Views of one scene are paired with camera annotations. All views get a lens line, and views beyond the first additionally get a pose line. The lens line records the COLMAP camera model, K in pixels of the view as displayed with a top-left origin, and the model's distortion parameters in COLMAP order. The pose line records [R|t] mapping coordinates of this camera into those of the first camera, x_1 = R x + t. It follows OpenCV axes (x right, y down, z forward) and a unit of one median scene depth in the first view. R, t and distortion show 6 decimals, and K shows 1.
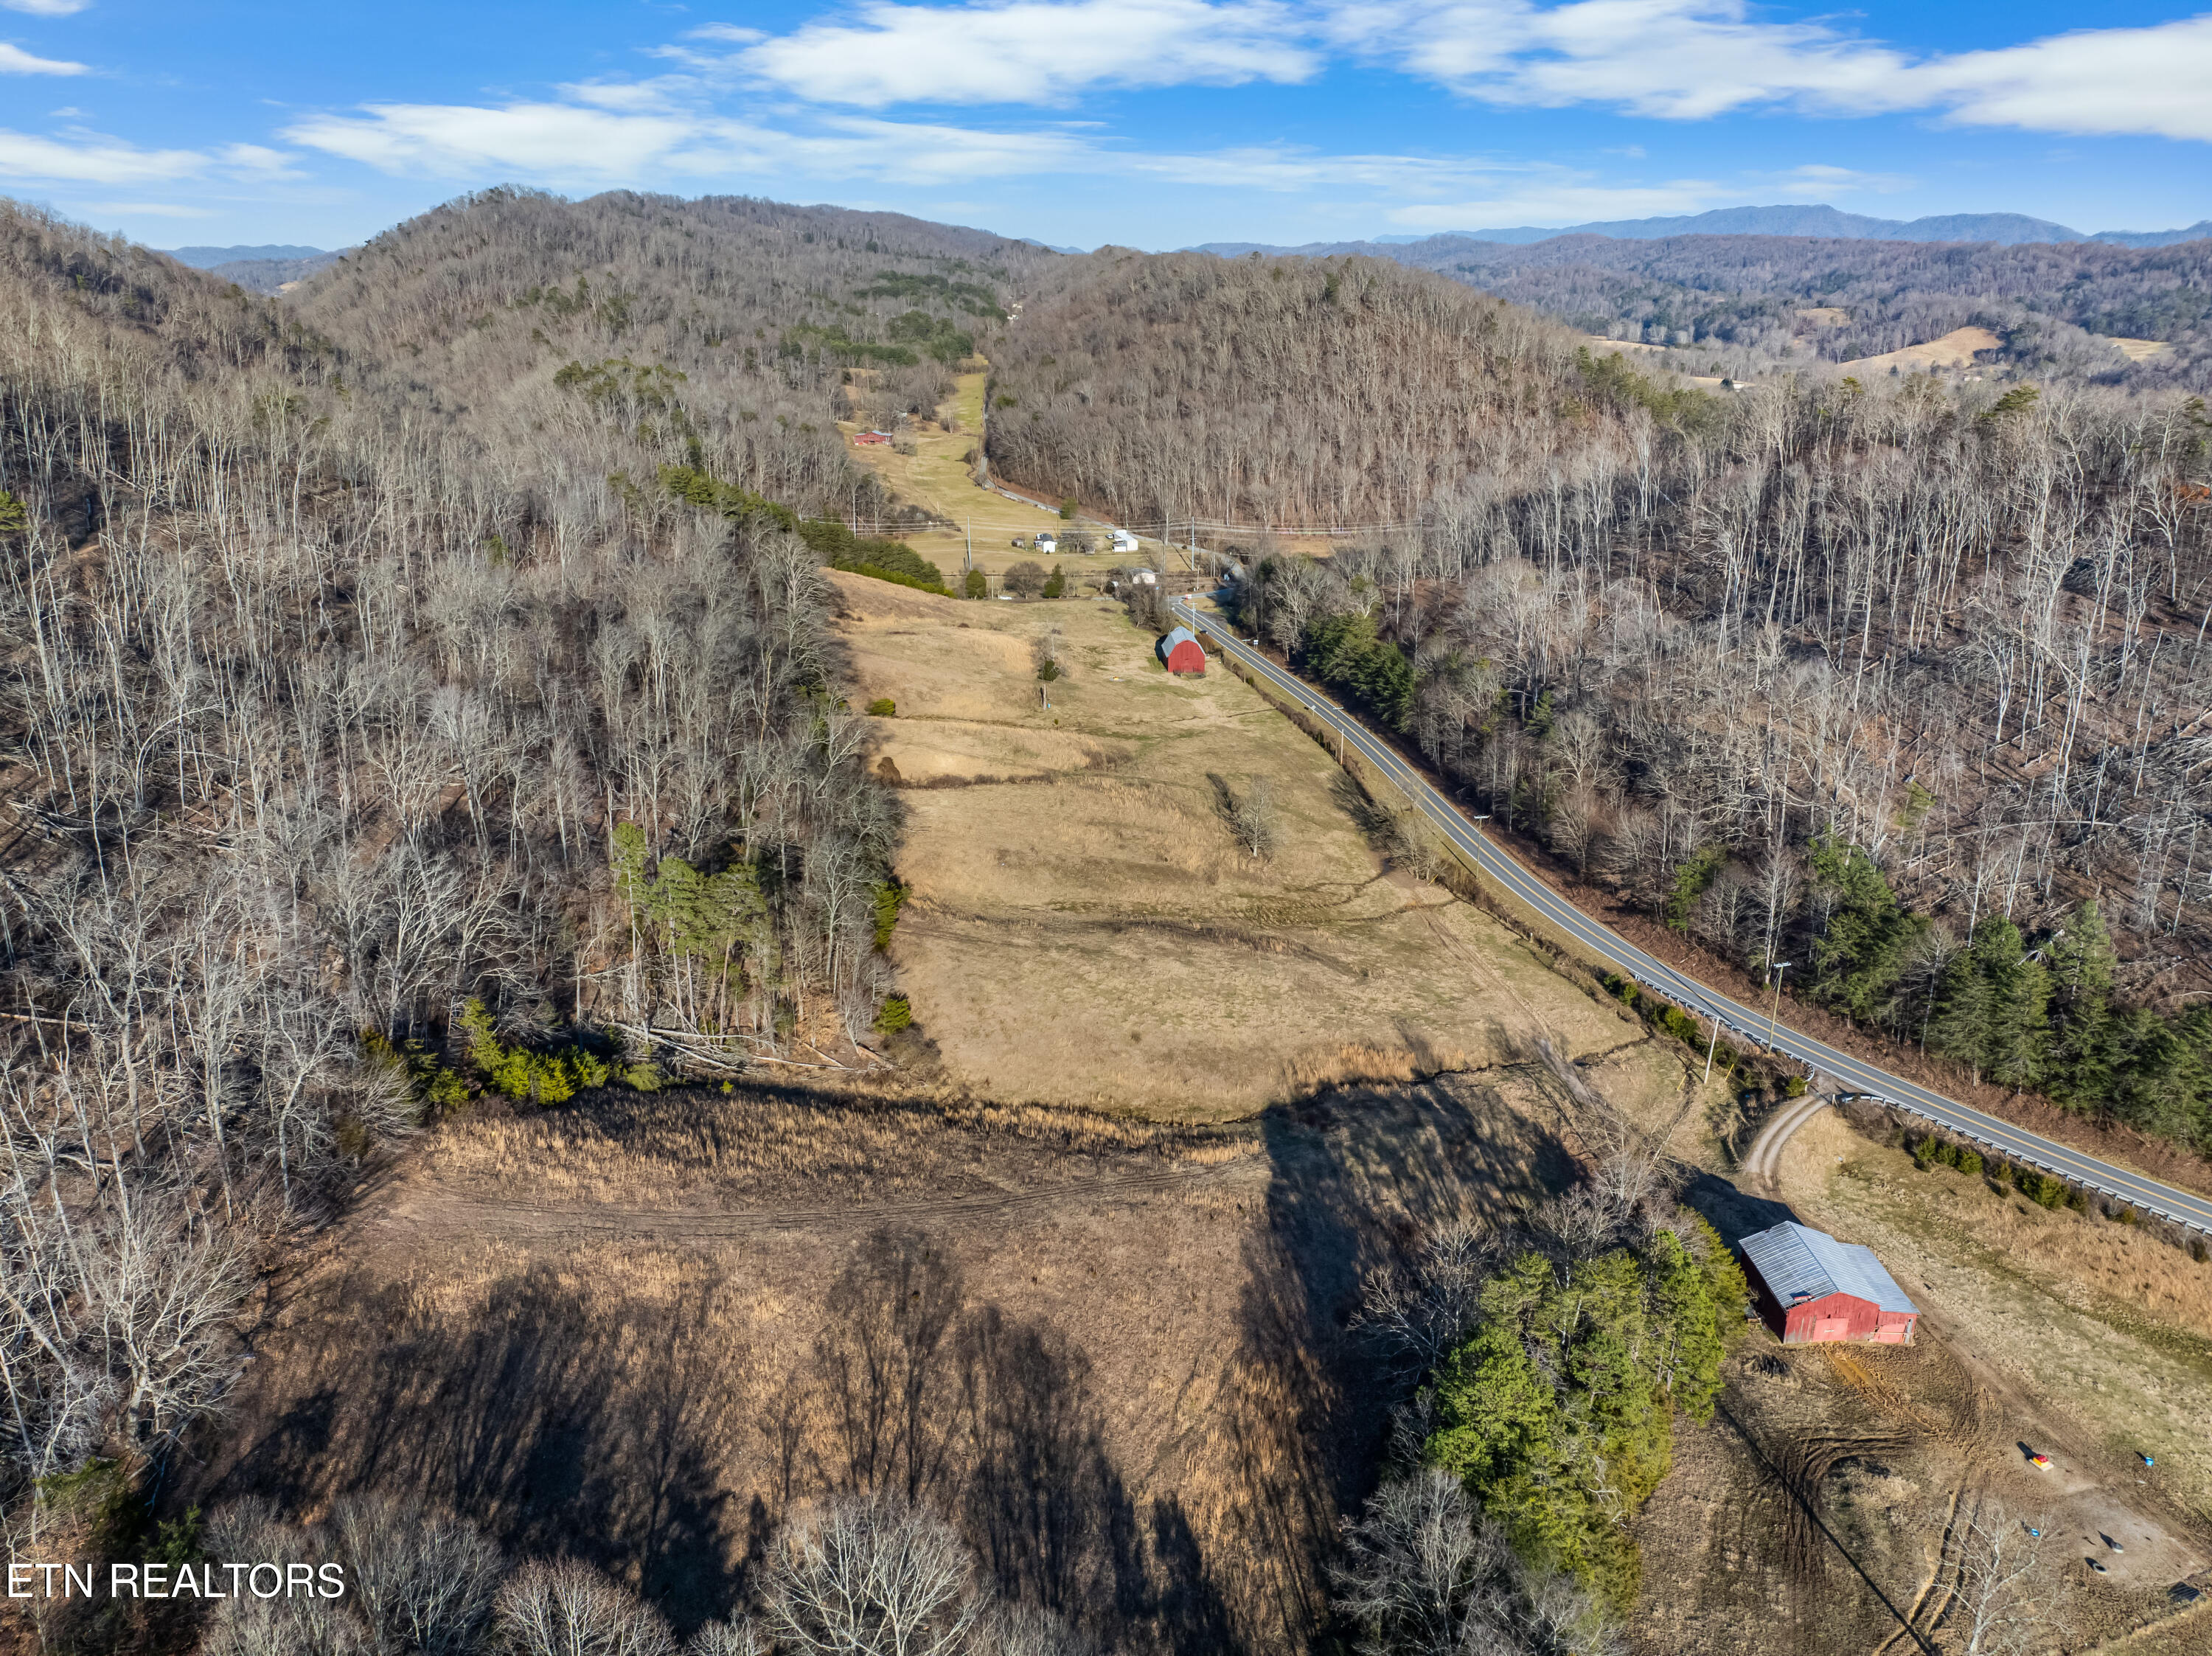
lens RADIAL K [[1558.3, 0, 1106.0], [0, 1558.3, 828.0], [0, 0, 1]] dist [-0.041440, 0.003910]
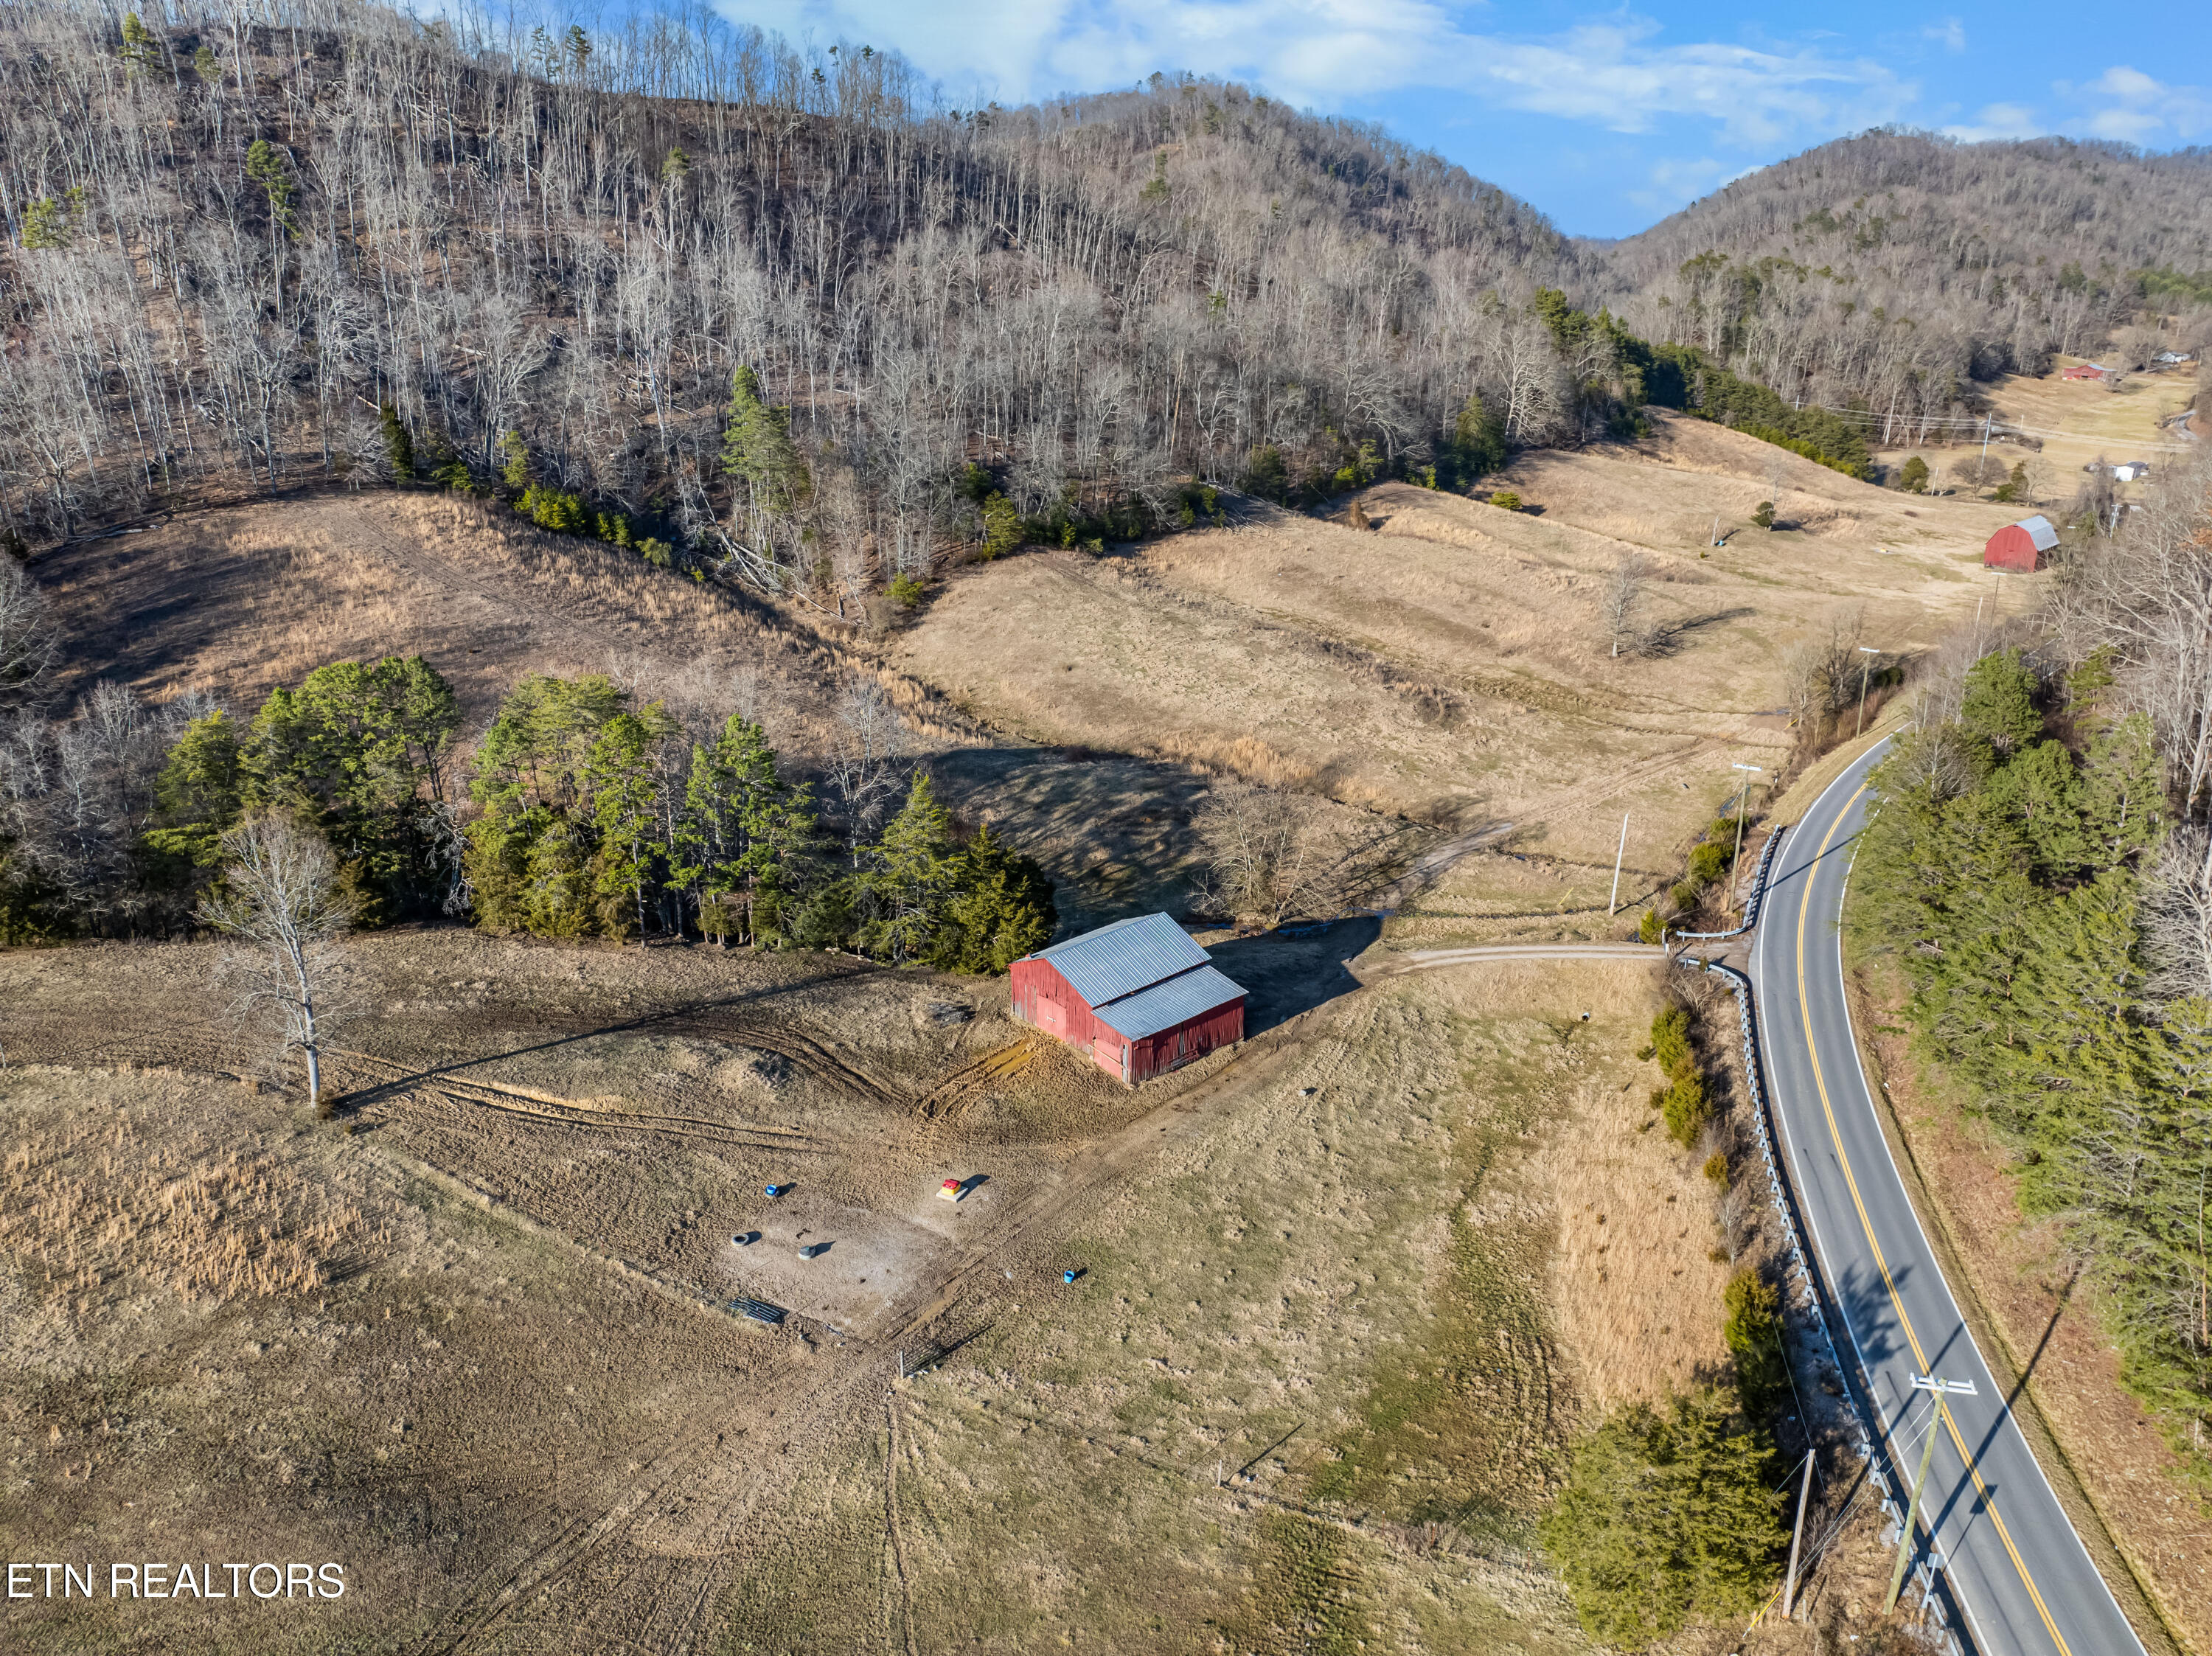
lens RADIAL K [[1551.8, 0, 1107.0], [0, 1551.8, 832.4], [0, 0, 1]] dist [-0.032153, -0.008530]
pose [[0.642703, 0.272948, -0.715844, 1.081608], [-0.266549, 0.955671, 0.125079, 0.154699], [0.718251, 0.110419, 0.686966, 0.545168]]
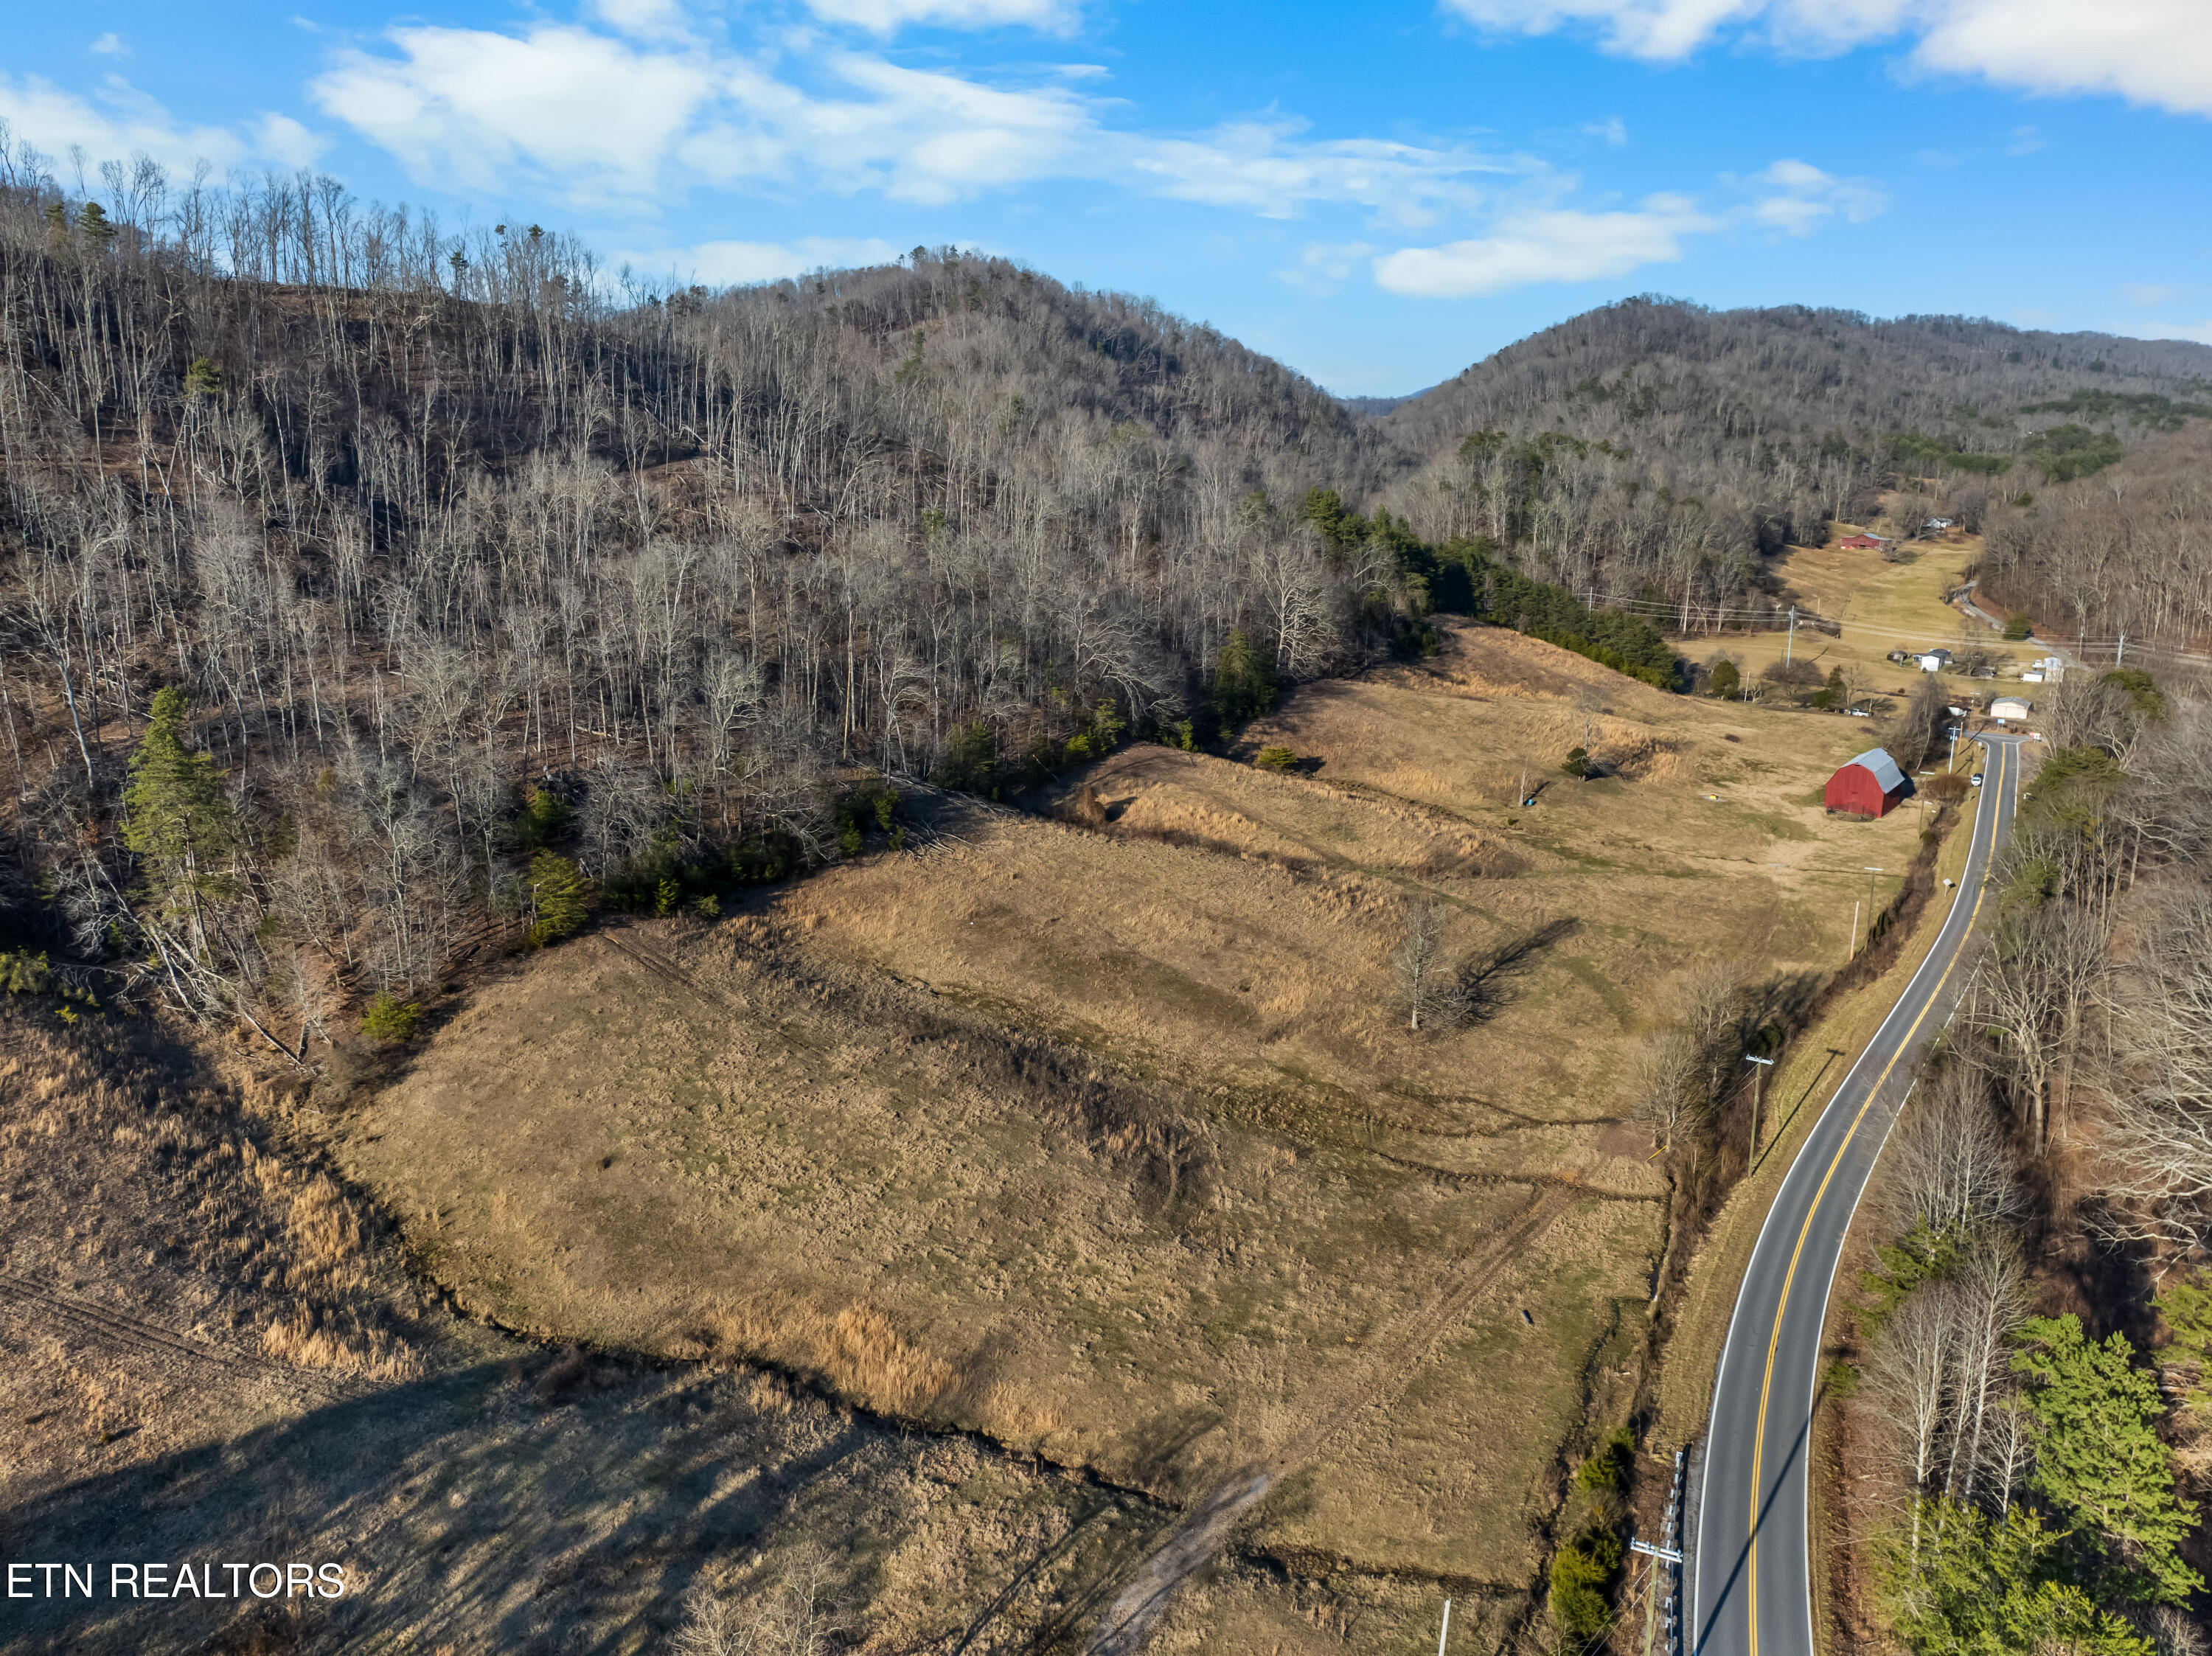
lens RADIAL K [[1557.2, 0, 1106.9], [0, 1557.2, 817.4], [0, 0, 1]] dist [-0.028155, -0.023297]
pose [[0.731225, 0.173980, -0.659576, 0.808354], [-0.233896, 0.972257, -0.002846, -0.065927], [0.640783, 0.156354, 0.751632, 0.927878]]
